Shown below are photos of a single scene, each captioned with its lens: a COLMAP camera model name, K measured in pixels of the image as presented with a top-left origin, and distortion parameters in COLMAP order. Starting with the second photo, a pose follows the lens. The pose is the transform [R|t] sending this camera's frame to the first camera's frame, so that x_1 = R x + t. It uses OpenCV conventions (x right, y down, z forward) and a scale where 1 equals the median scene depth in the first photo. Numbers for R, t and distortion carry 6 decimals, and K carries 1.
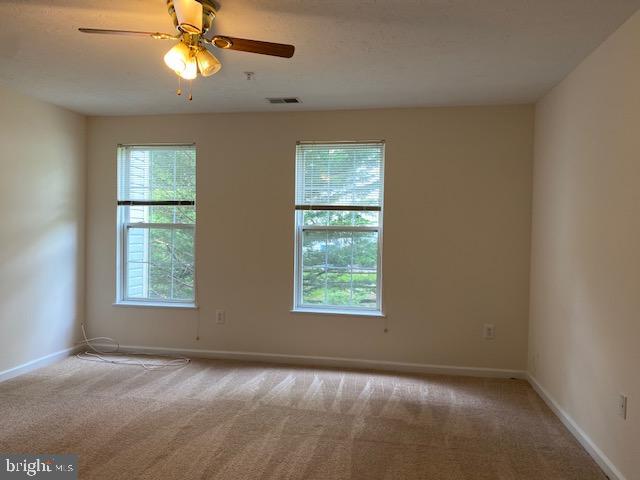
lens RADIAL K [[484.3, 0, 320.0], [0, 484.3, 240.0], [0, 0, 1]] dist [0.093069, -0.106319]
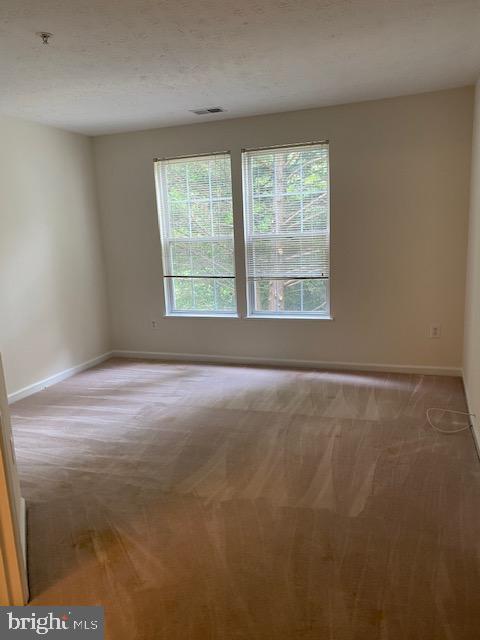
lens RADIAL K [[484.3, 0, 240.0], [0, 484.3, 320.0], [0, 0, 1]] dist [0.093069, -0.106319]
pose [[0.983416, -0.030856, -0.178718, 0.149203], [0.056568, 0.988447, 0.140617, 0.002060], [0.172315, -0.148395, 0.973800, -0.040908]]
